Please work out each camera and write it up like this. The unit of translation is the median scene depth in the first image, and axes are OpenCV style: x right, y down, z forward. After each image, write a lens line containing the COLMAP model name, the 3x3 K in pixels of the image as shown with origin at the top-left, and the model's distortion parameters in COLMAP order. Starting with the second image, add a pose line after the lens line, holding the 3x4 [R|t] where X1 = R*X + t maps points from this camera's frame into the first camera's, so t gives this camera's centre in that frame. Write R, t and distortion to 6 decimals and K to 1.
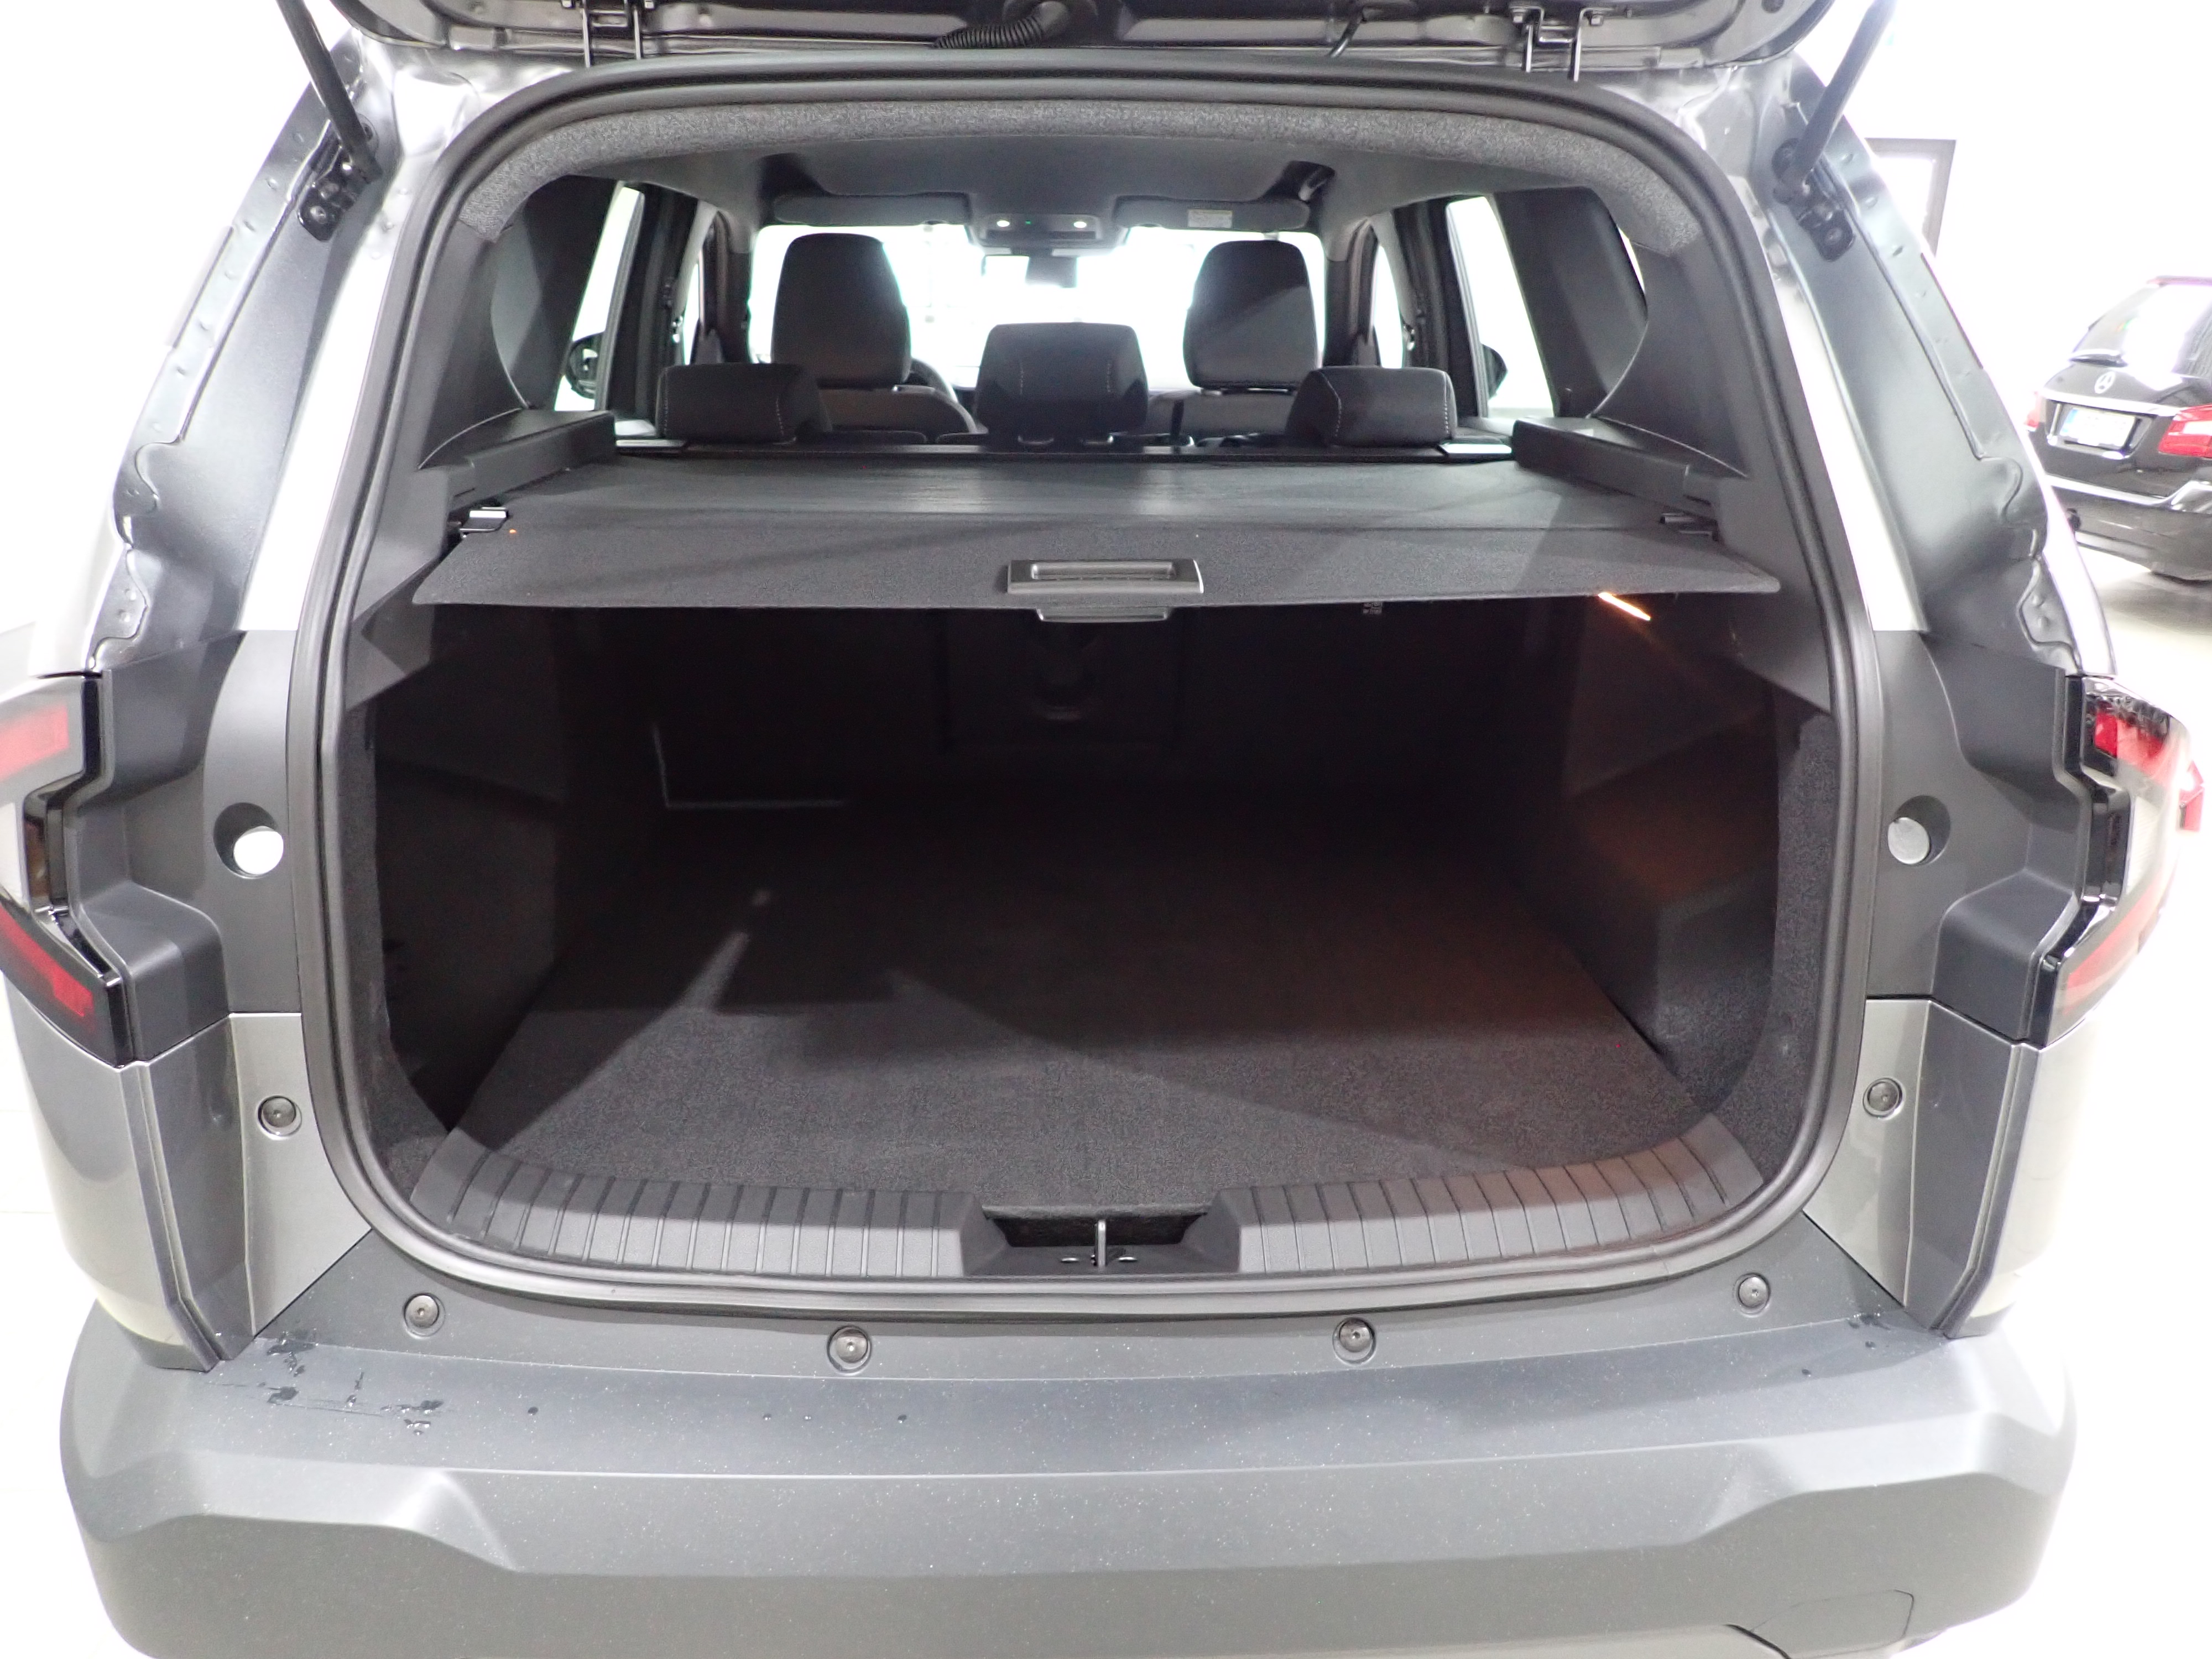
lens RADIAL K [[1604.7, 0, 1106.0], [0, 1604.7, 829.5], [0, 0, 1]] dist [-0.029783, -0.003259]
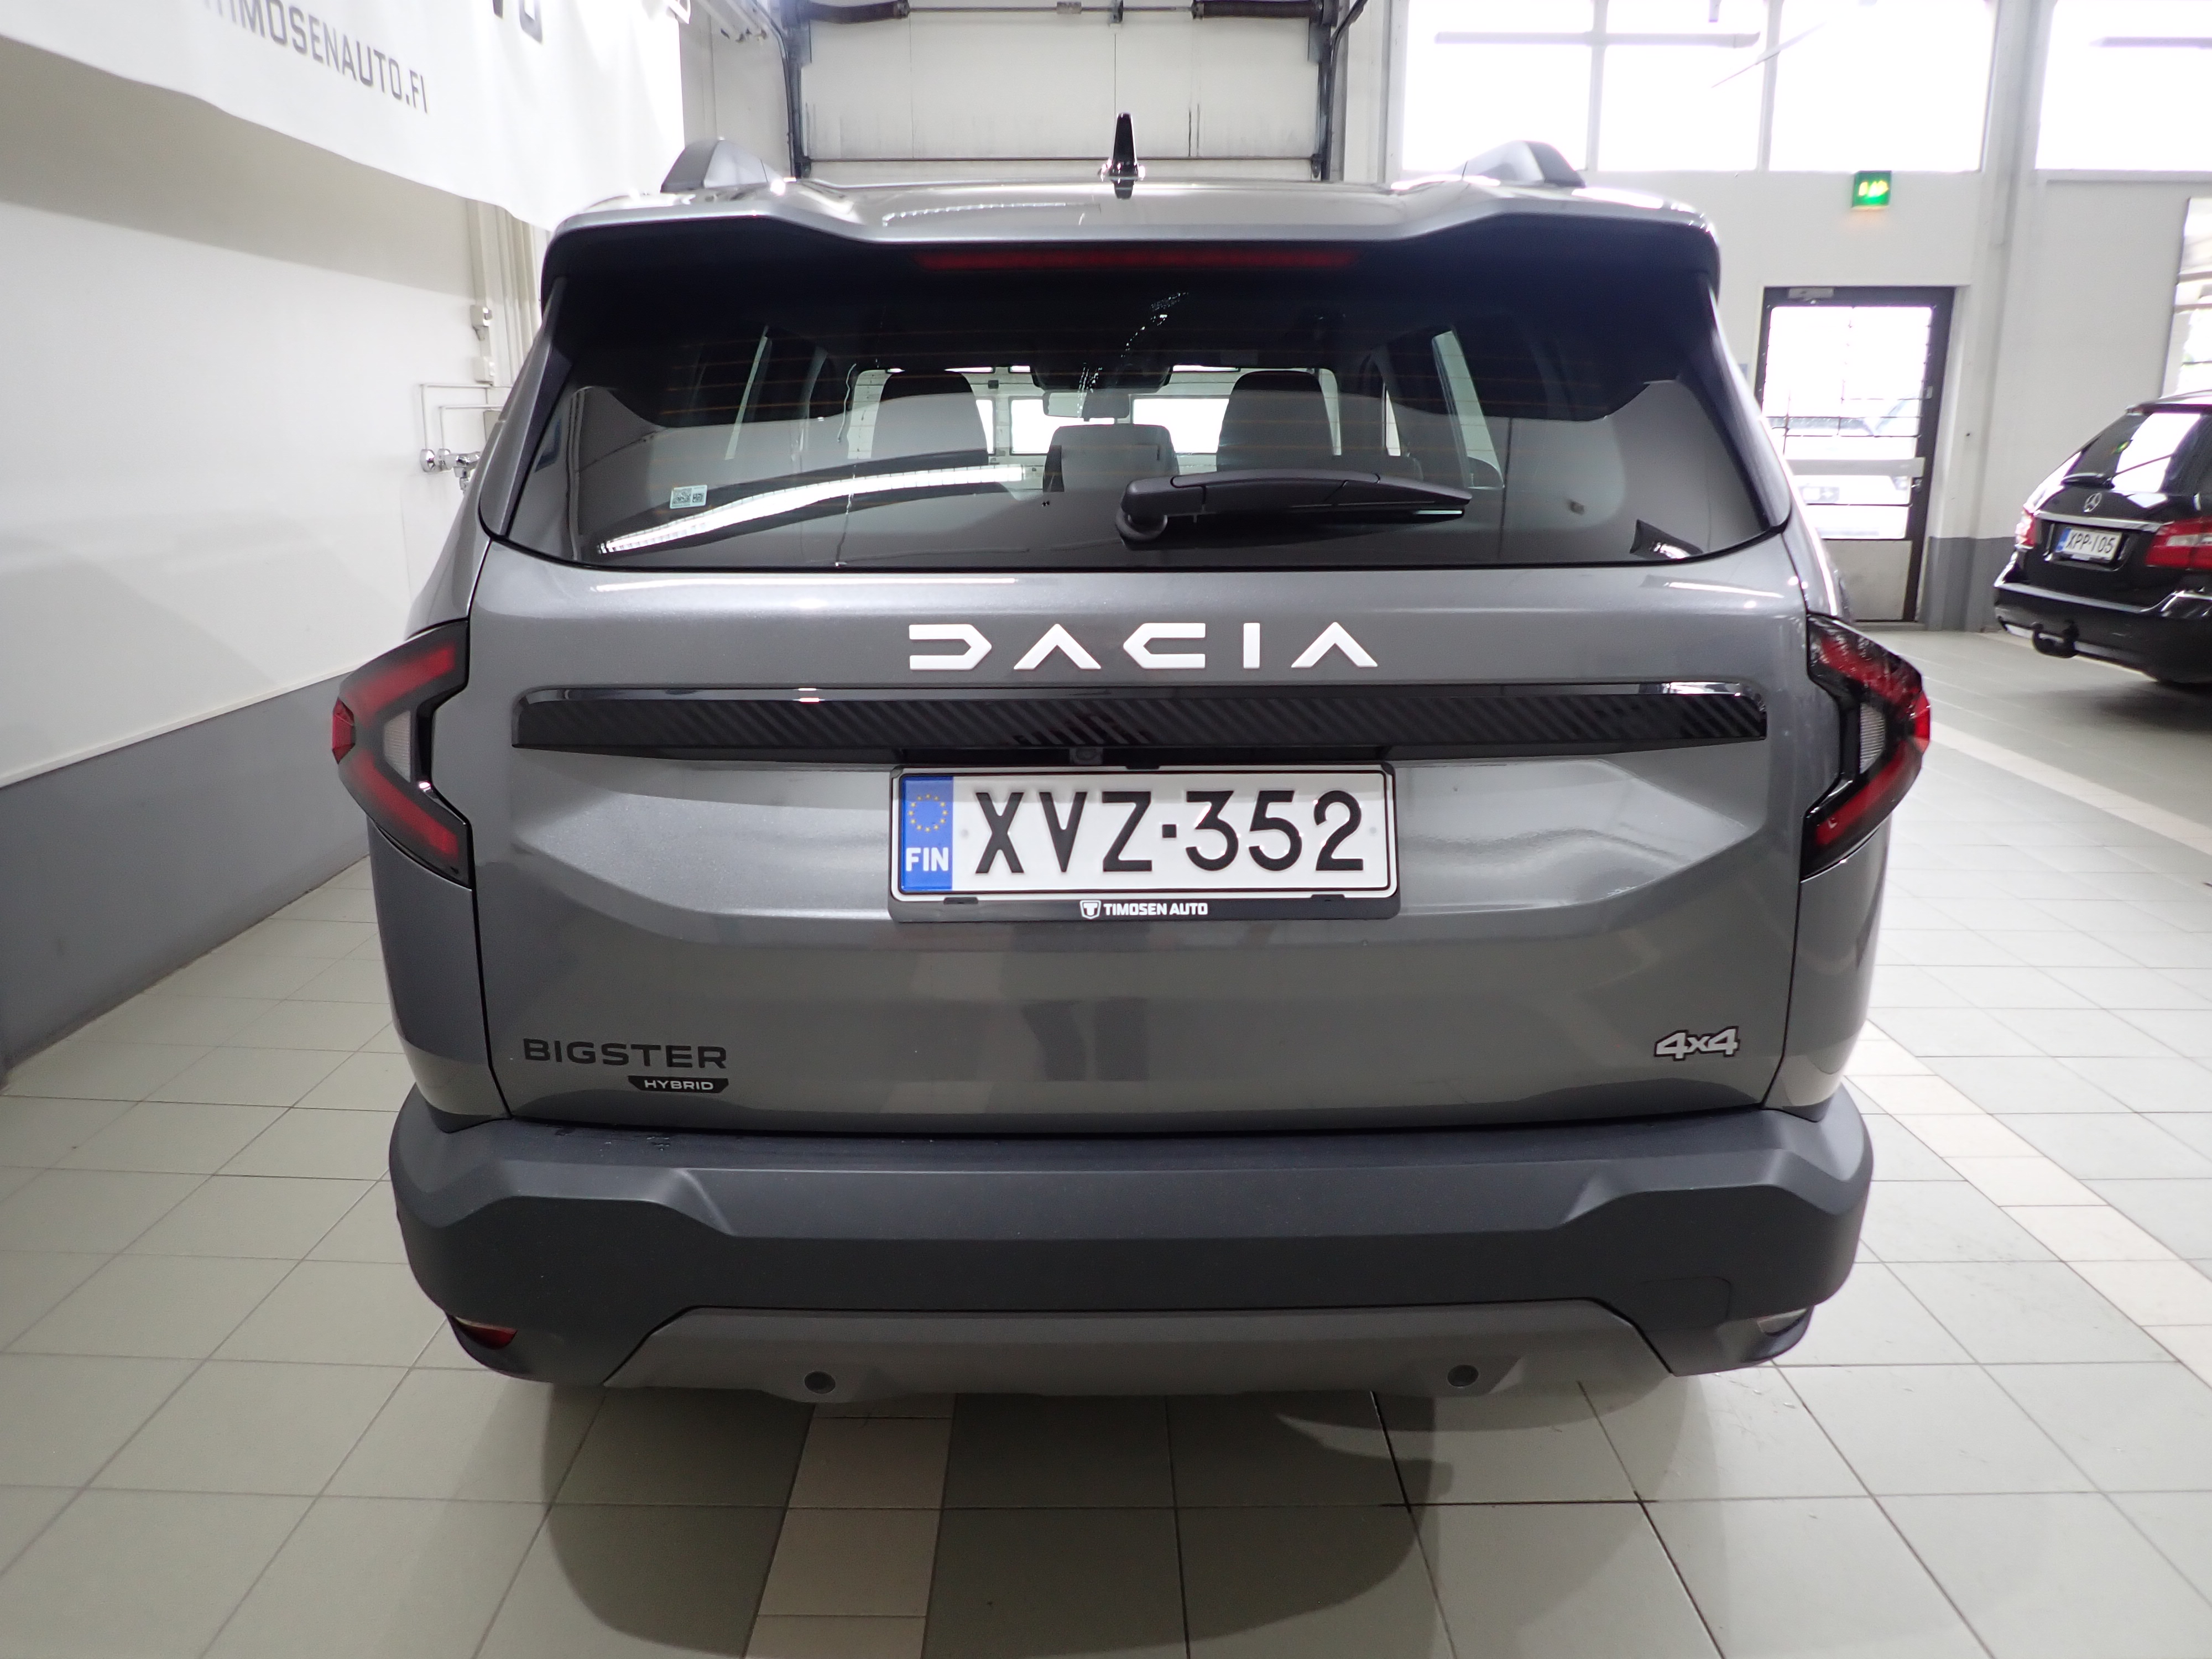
lens RADIAL K [[1619.4, 0, 1097.4], [0, 1619.4, 828.0], [0, 0, 1]] dist [-0.007051, -0.007698]
pose [[0.999196, -0.001029, -0.040073, 0.003649], [-0.002885, 0.995231, -0.097505, 0.046719], [0.039982, 0.097542, 0.994428, -0.093144]]
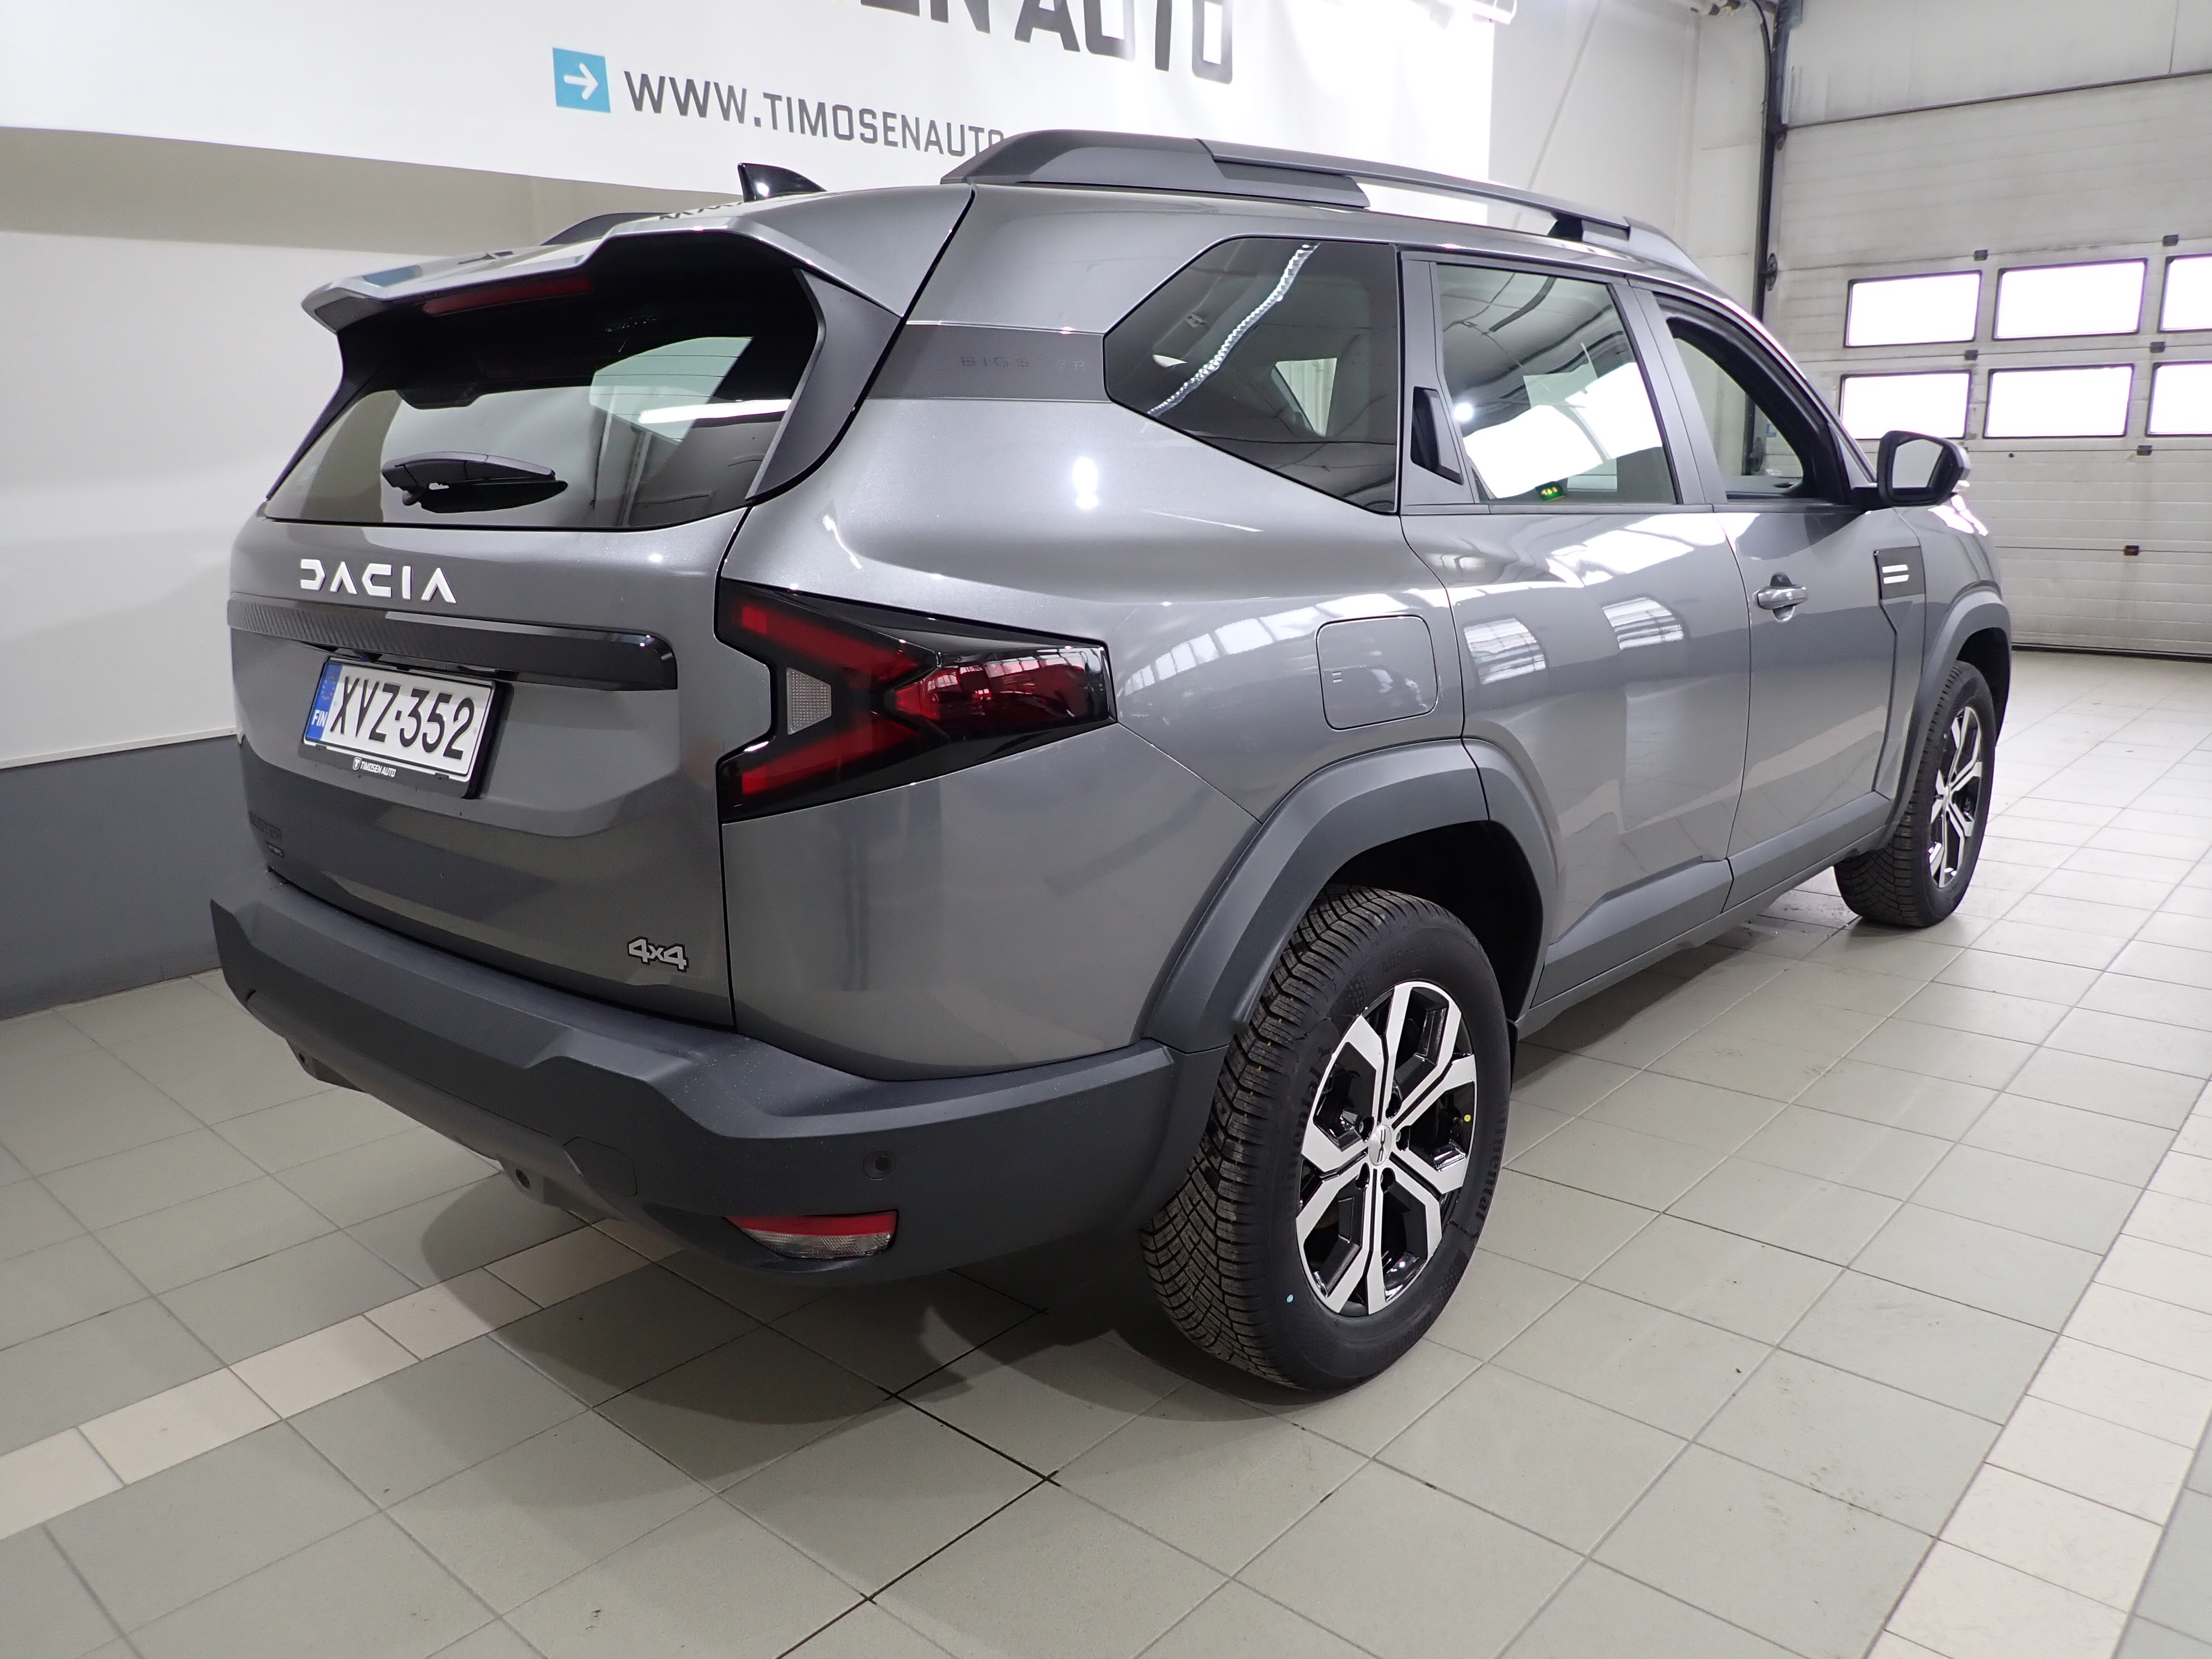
lens RADIAL K [[1619.4, 0, 1097.4], [0, 1619.4, 828.0], [0, 0, 1]] dist [-0.007051, -0.007698]
pose [[0.713803, 0.140246, -0.686161, 0.388987], [-0.205175, 0.978633, -0.013416, 0.017471], [0.669618, 0.150360, 0.727326, 0.019149]]
